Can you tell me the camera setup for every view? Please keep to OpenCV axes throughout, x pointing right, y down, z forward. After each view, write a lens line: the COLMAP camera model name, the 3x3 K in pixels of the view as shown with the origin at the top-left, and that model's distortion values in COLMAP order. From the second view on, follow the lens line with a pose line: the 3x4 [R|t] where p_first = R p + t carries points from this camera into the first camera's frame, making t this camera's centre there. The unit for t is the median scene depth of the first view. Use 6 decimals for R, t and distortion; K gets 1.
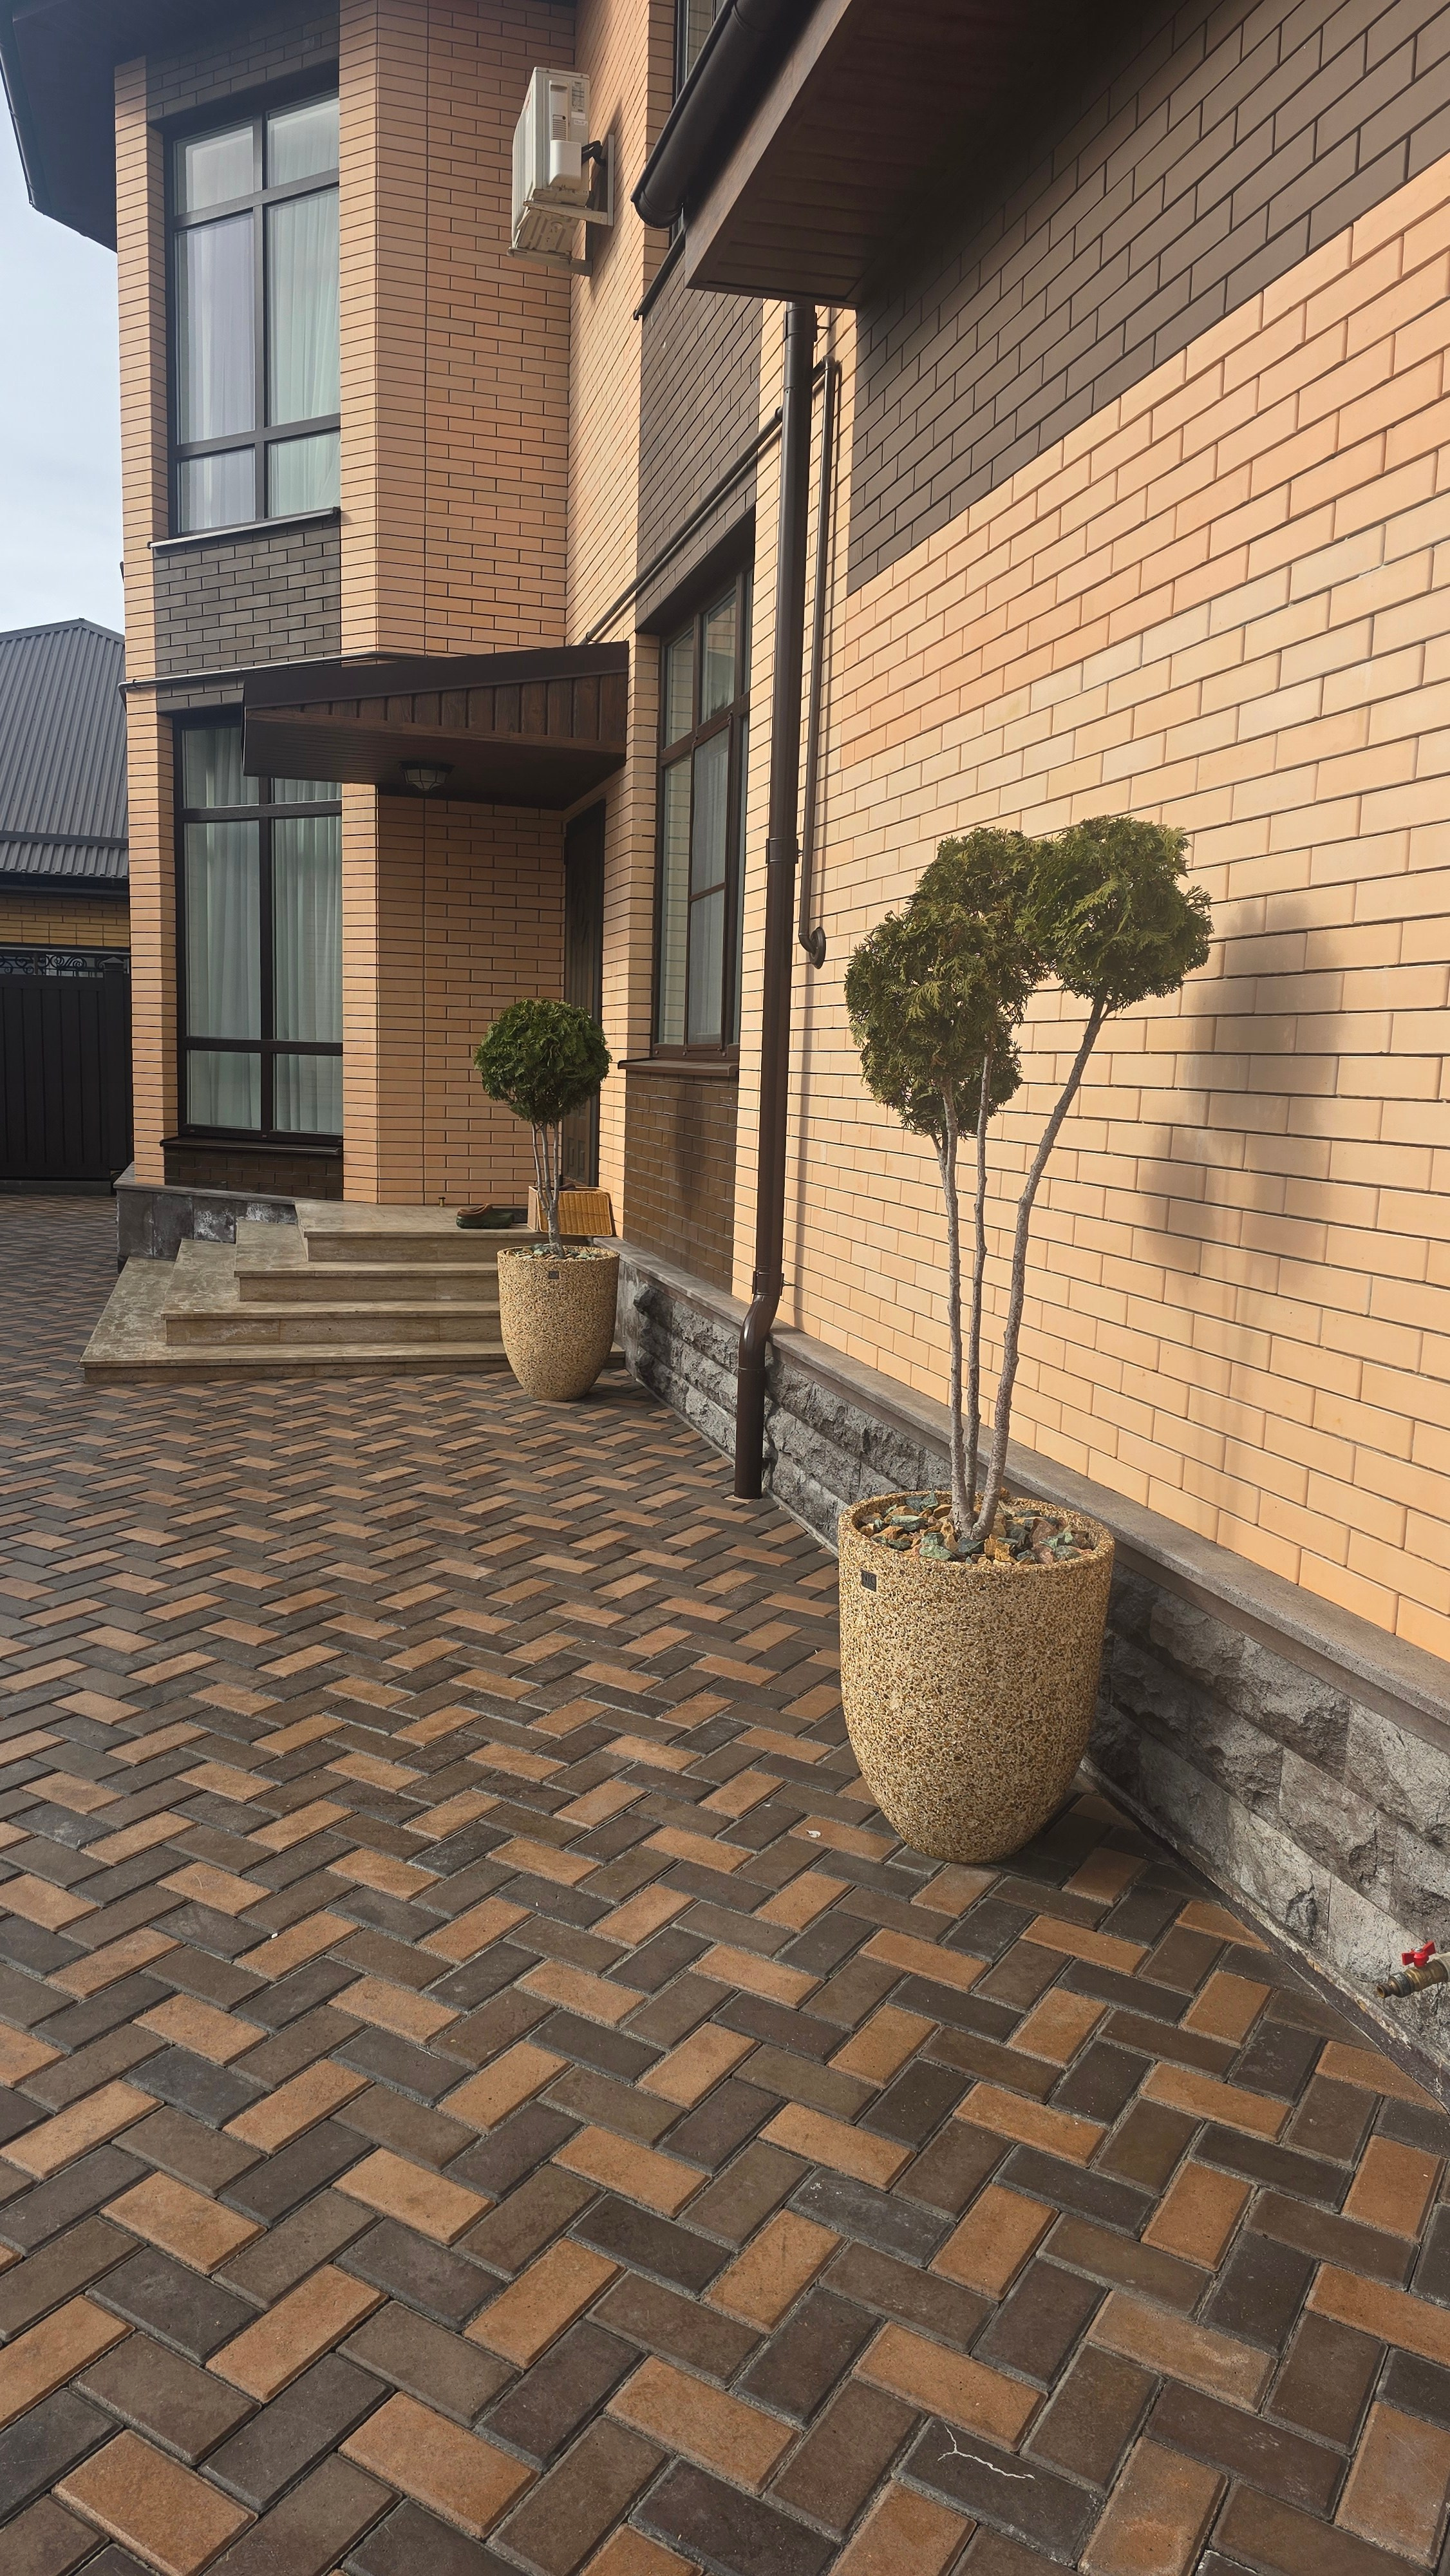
lens RADIAL K [[1730.7, 0, 717.6], [0, 1730.7, 1301.1], [0, 0, 1]] dist [0.023731, -0.000910]
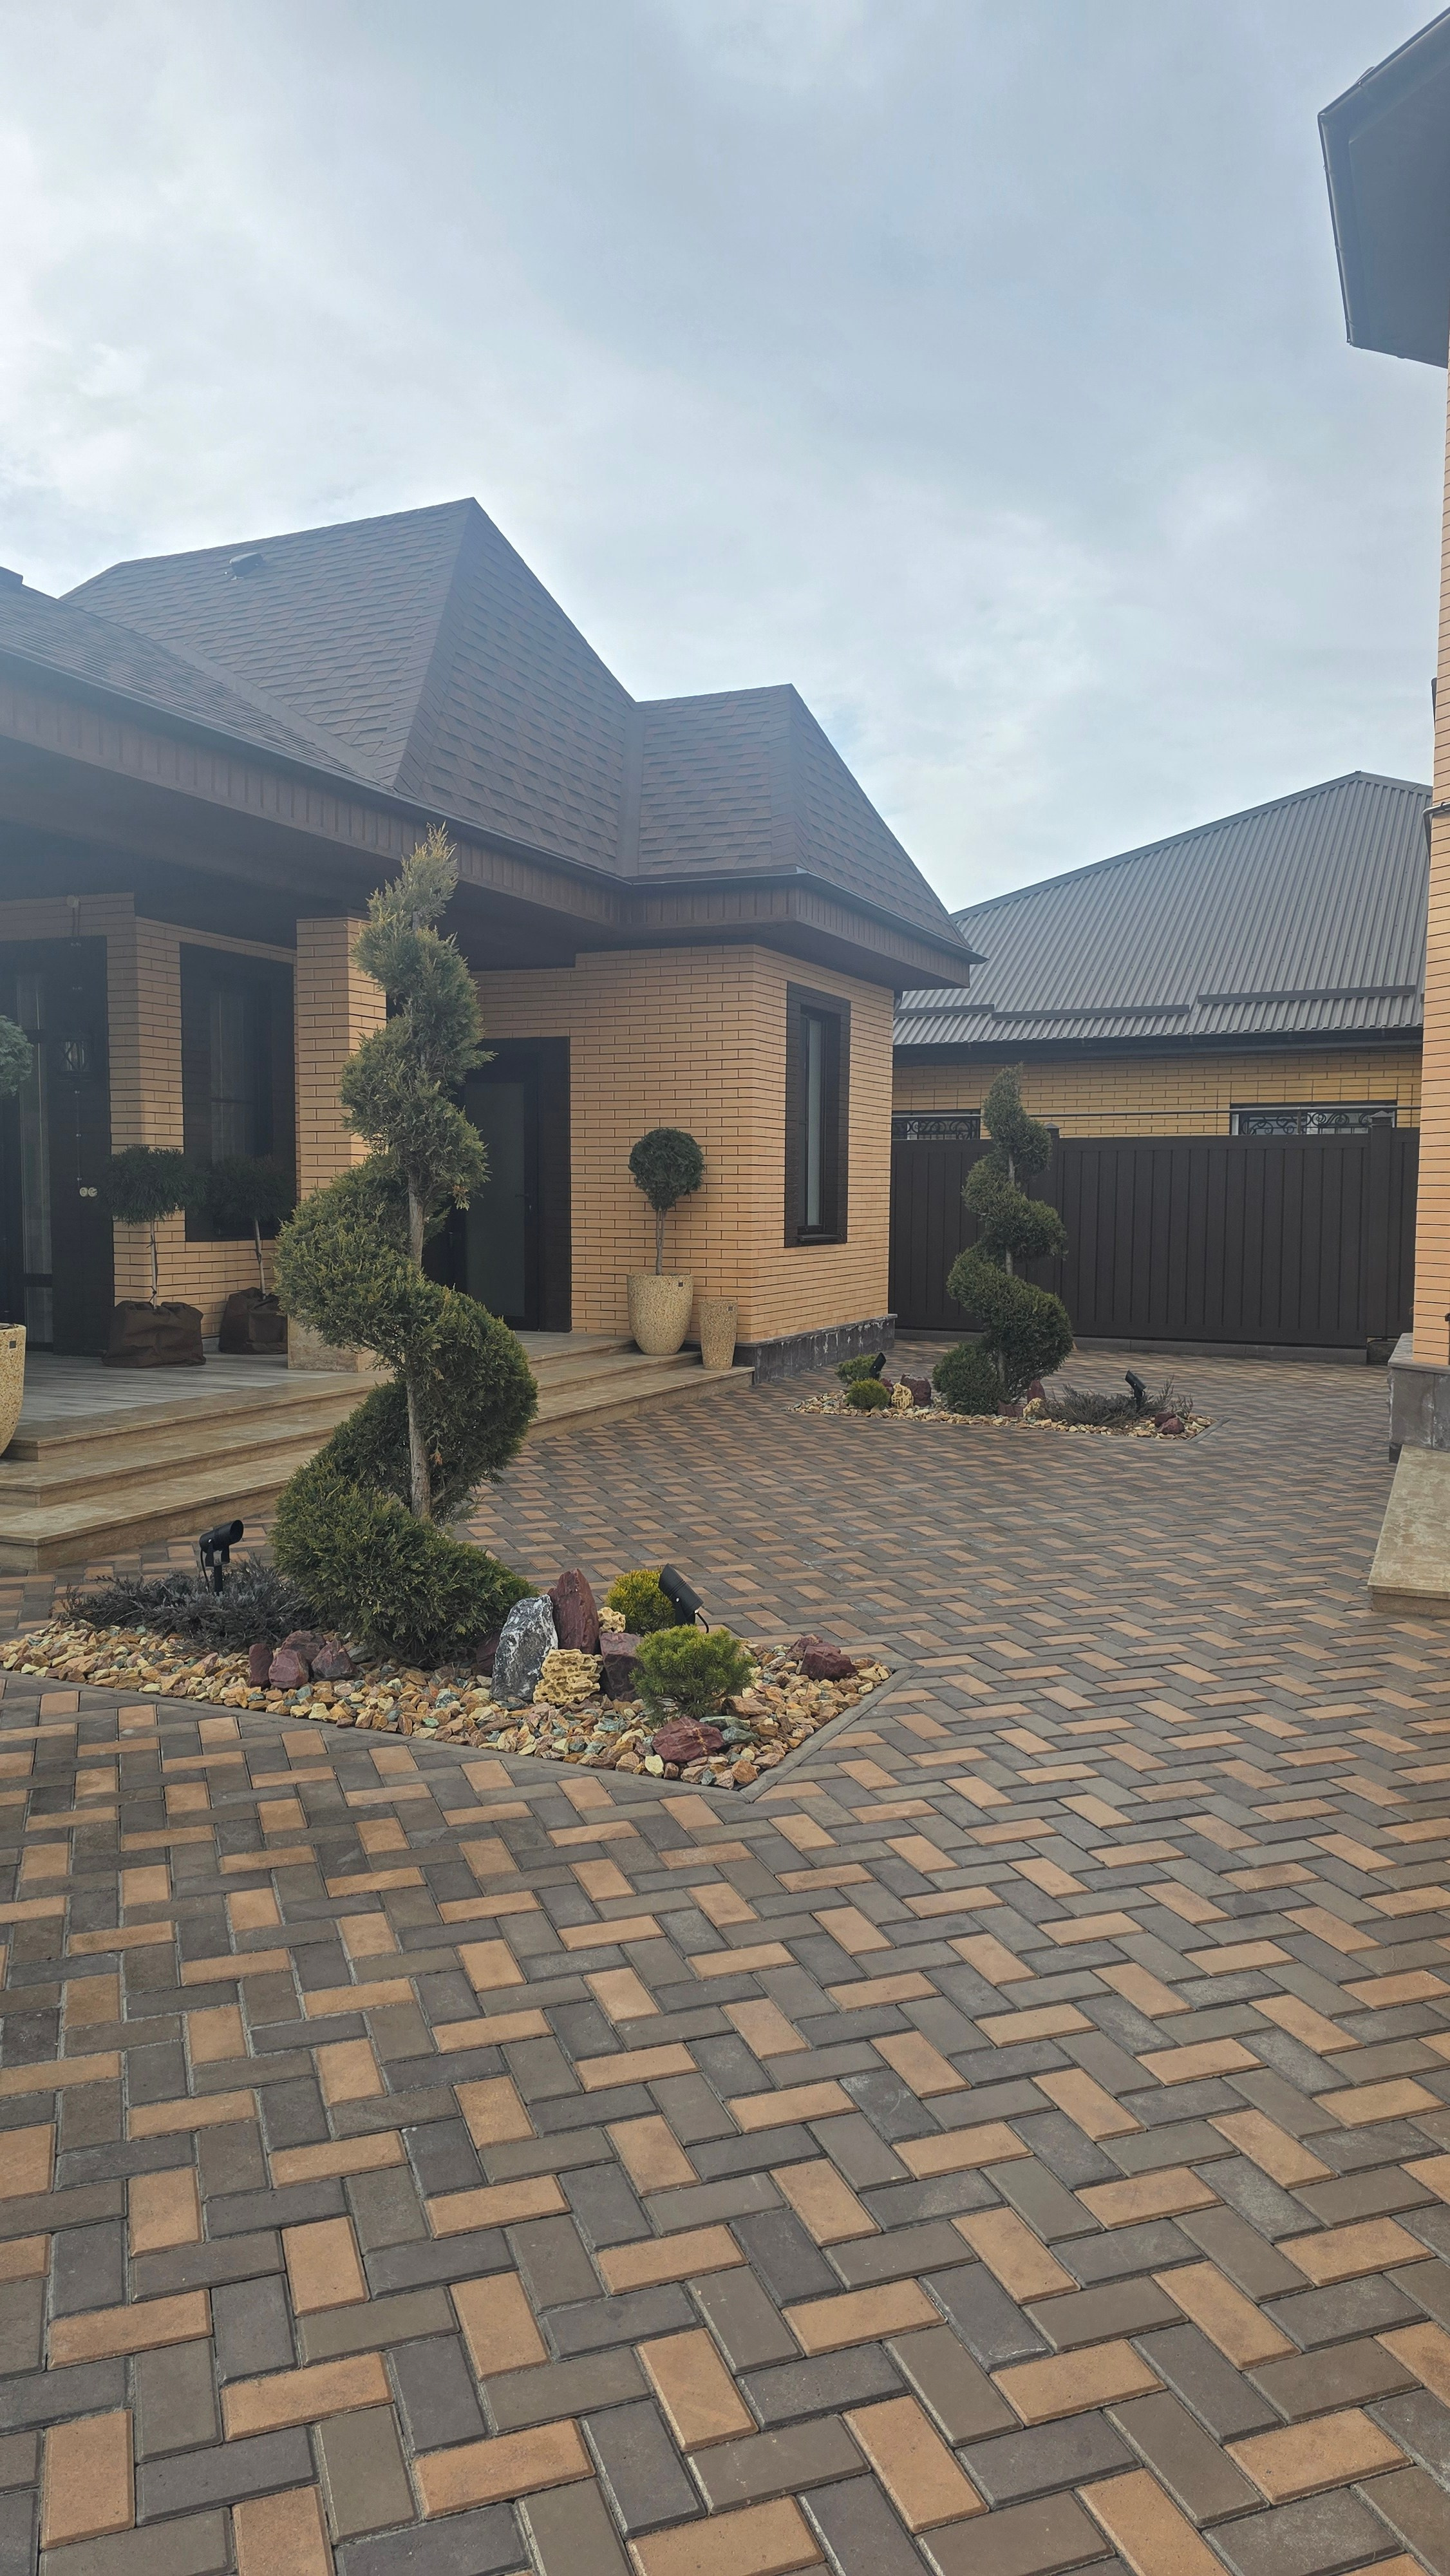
lens RADIAL K [[1749.6, 0, 766.8], [0, 1749.6, 1295.1], [0, 0, 1]] dist [0.053759, -0.002361]
pose [[0.796309, 0.010127, -0.604805, -0.057681], [-0.065162, 0.995478, -0.069126, -0.019114], [0.601370, 0.094456, 0.793368, 0.089895]]
